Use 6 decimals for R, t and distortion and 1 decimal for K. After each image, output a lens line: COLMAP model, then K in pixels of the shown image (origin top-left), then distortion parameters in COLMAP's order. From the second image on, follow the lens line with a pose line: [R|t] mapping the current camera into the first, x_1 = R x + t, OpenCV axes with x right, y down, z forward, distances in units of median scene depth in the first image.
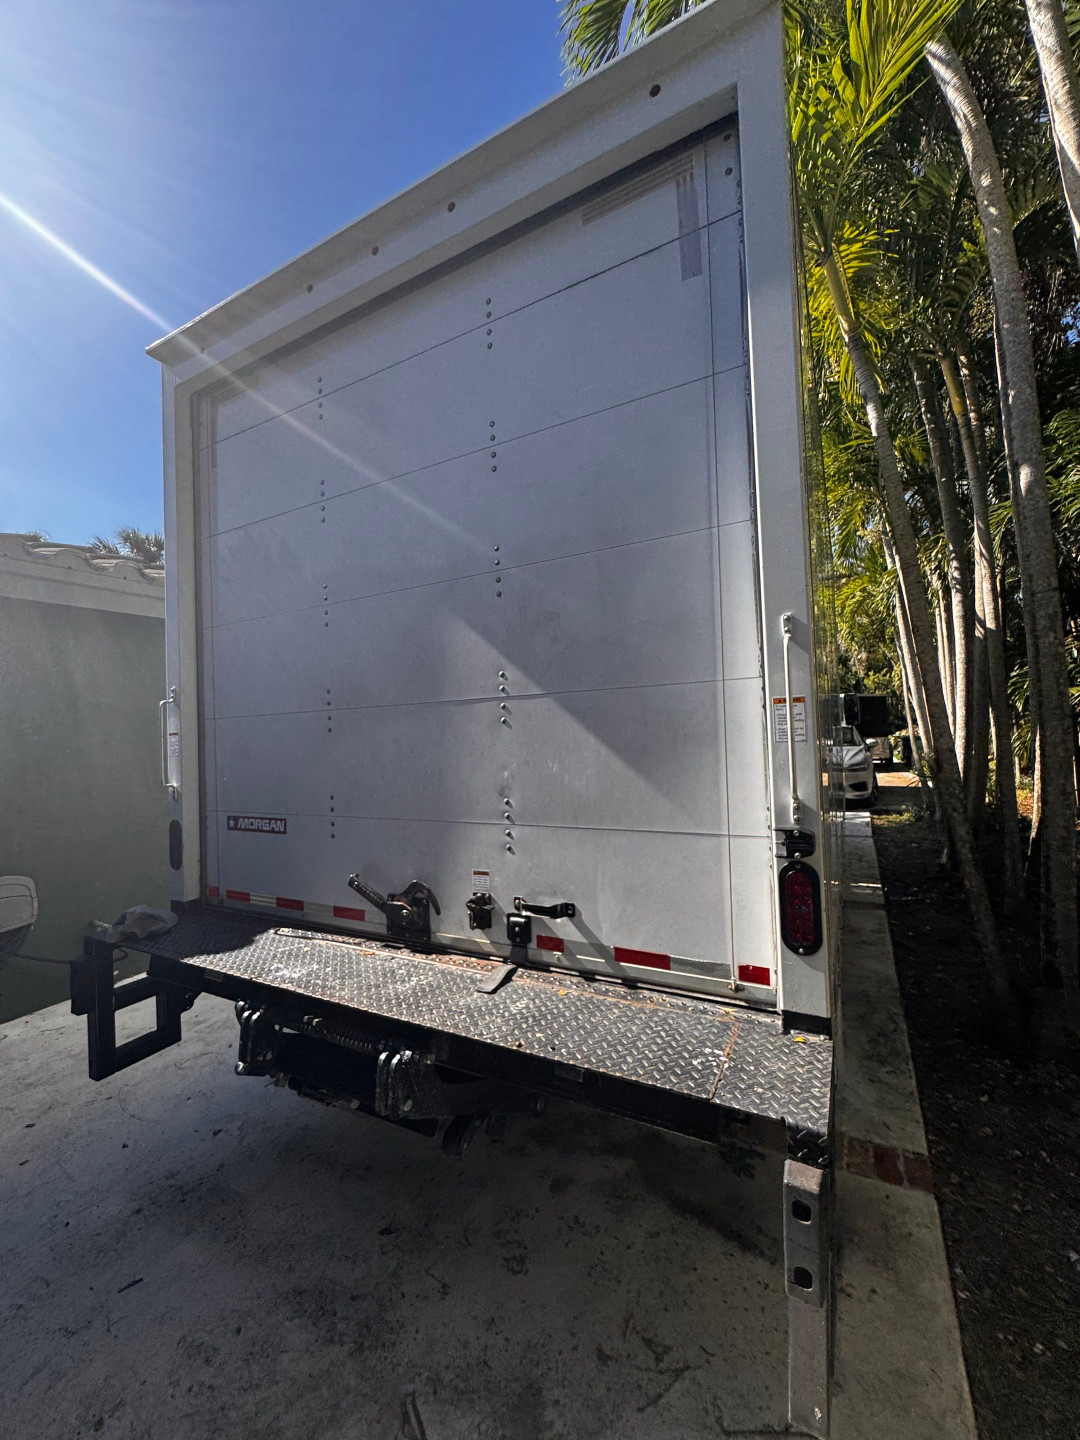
lens RADIAL K [[571.5, 0, 544.2], [0, 571.5, 721.4], [0, 0, 1]] dist [-0.002849, 0.000328]
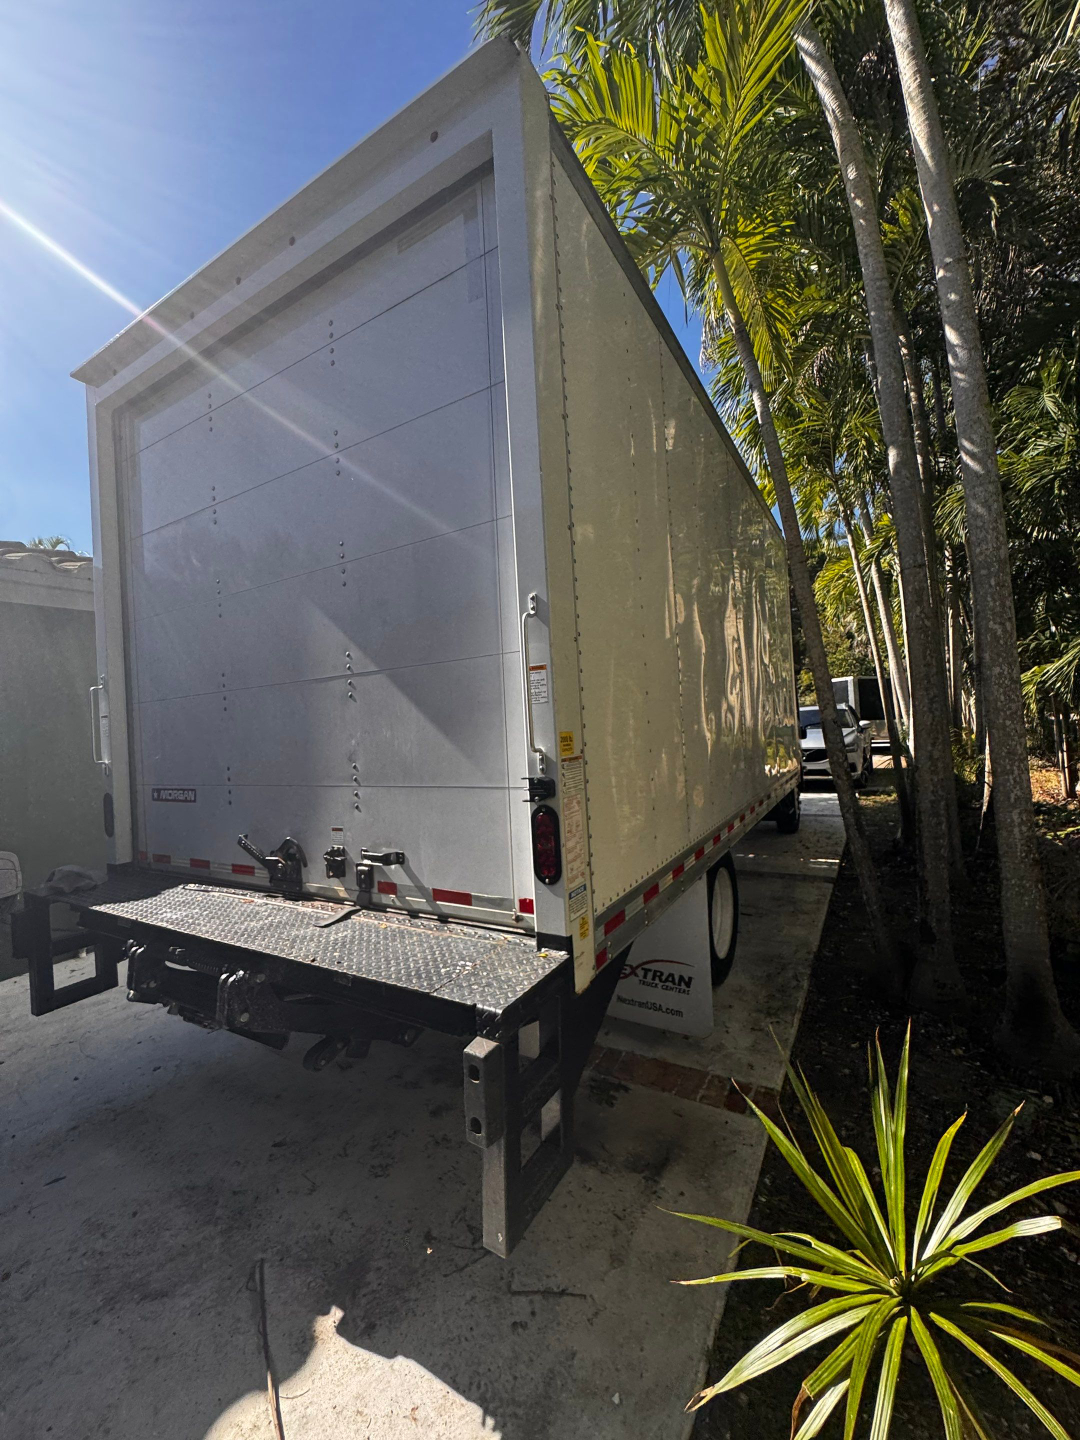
lens RADIAL K [[571.5, 0, 545.5], [0, 571.5, 722.3], [0, 0, 1]] dist [-0.002849, 0.000328]
pose [[0.999075, -0.016512, -0.039716, 0.337282], [0.017226, 0.999695, 0.017709, 0.036363], [0.039411, -0.018377, 0.999054, -0.115505]]
